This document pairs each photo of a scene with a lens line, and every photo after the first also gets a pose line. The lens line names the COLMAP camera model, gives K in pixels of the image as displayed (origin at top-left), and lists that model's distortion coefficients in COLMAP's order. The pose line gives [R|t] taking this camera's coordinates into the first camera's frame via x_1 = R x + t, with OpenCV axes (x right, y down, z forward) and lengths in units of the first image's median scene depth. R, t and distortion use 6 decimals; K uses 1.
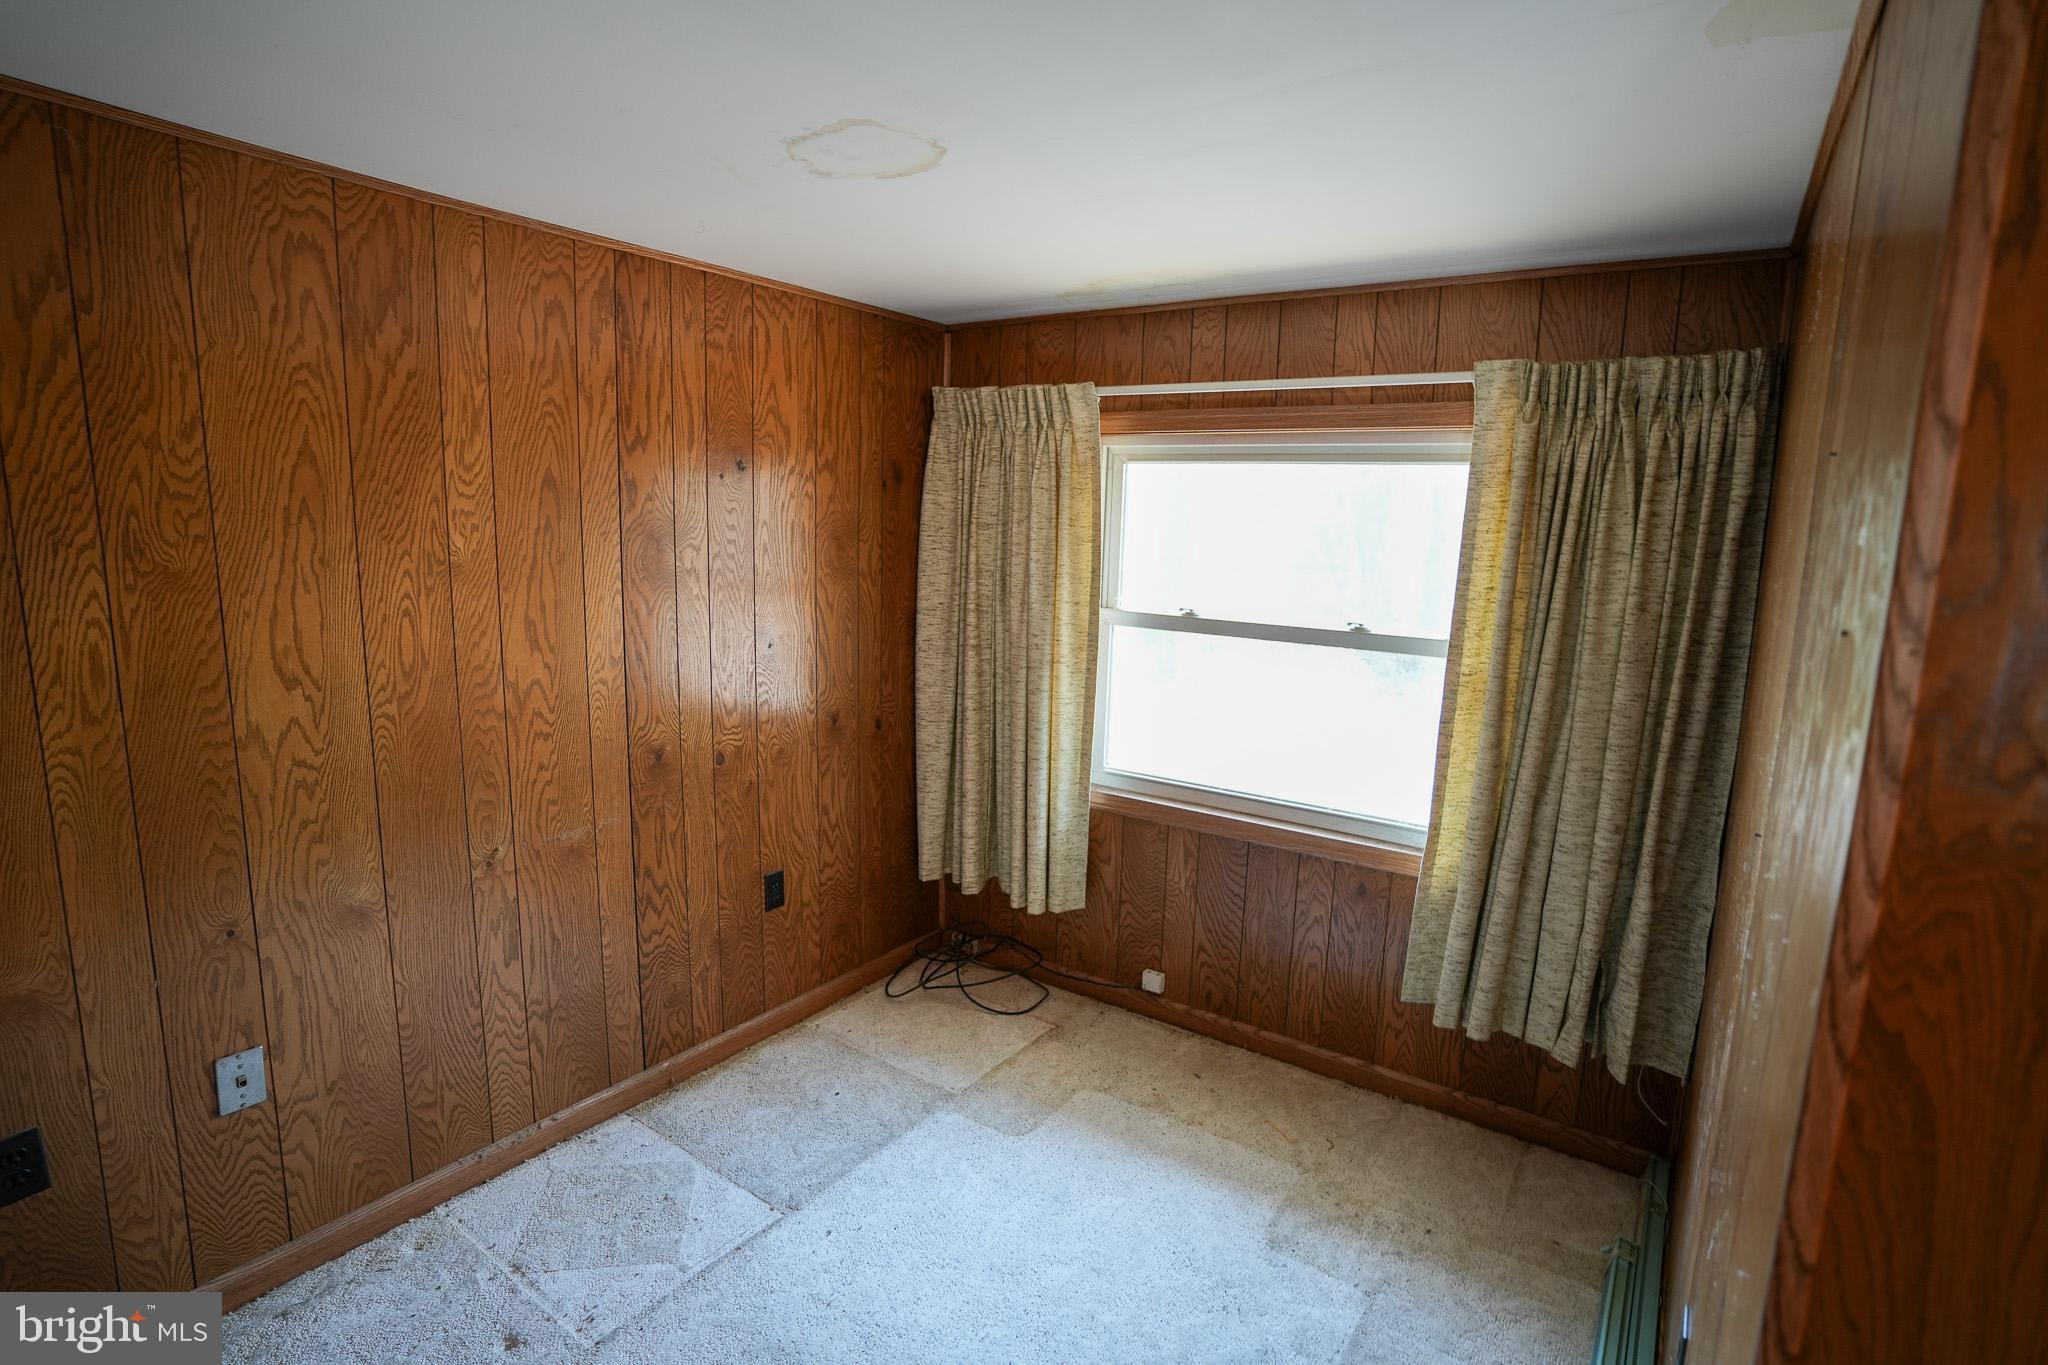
lens RADIAL K [[999.4, 0, 1023.6], [0, 999.4, 682.7], [0, 0, 1]] dist [-0.077666, 0.034589]
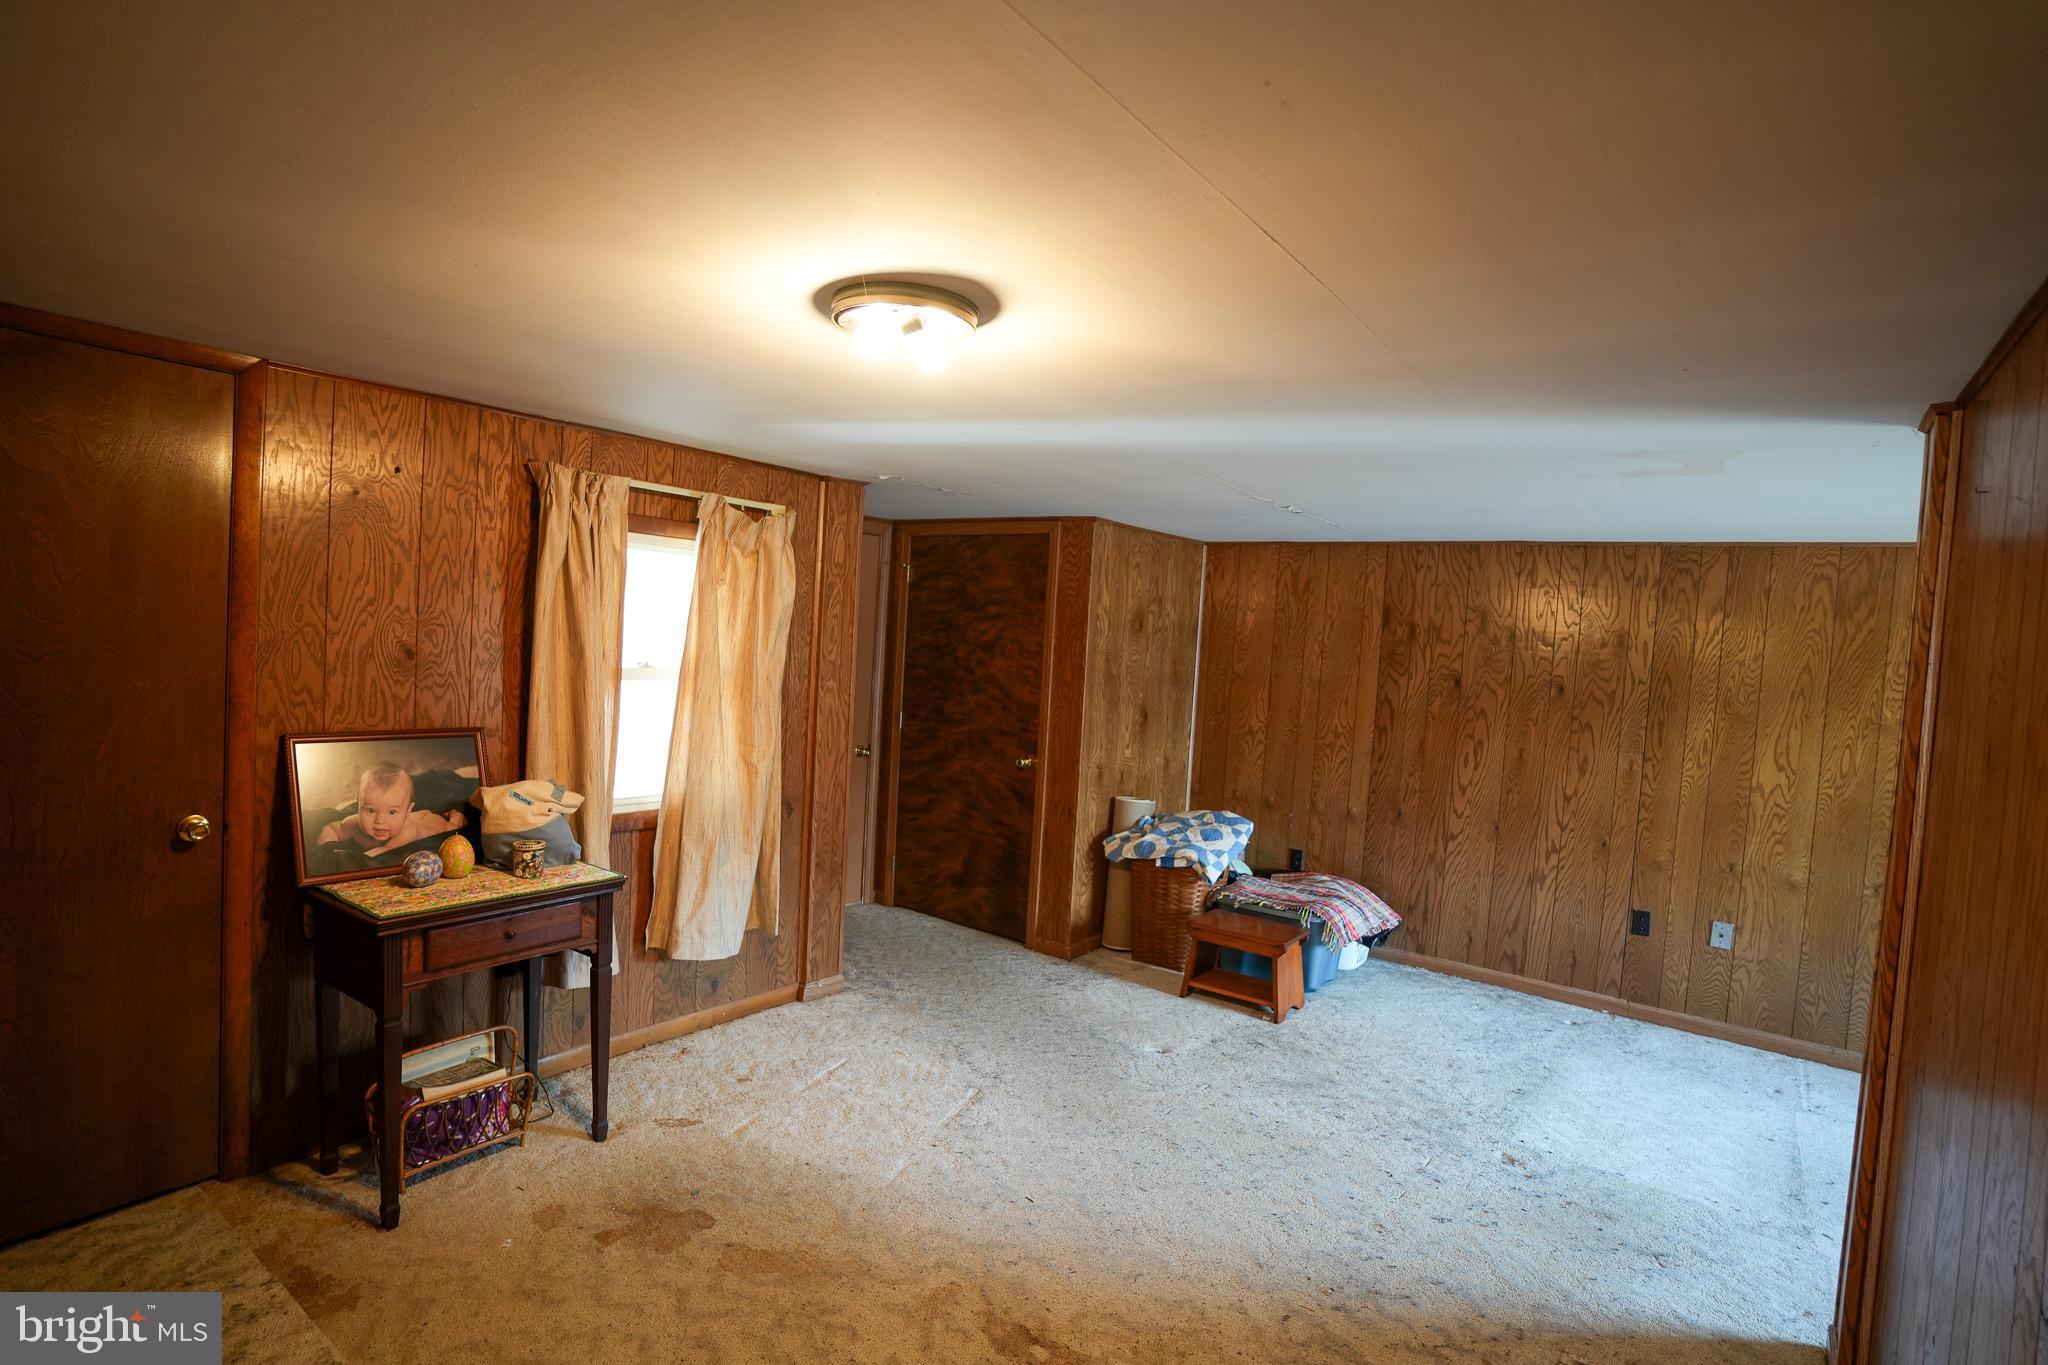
lens RADIAL K [[999.4, 0, 1031.6], [0, 999.4, 680.8], [0, 0, 1]] dist [-0.077666, 0.034589]
pose [[-0.028366, 0.010107, -0.999547, 1.157885], [-0.225258, 0.974164, 0.016243, 0.119557], [0.973886, 0.225617, -0.025356, -0.516032]]
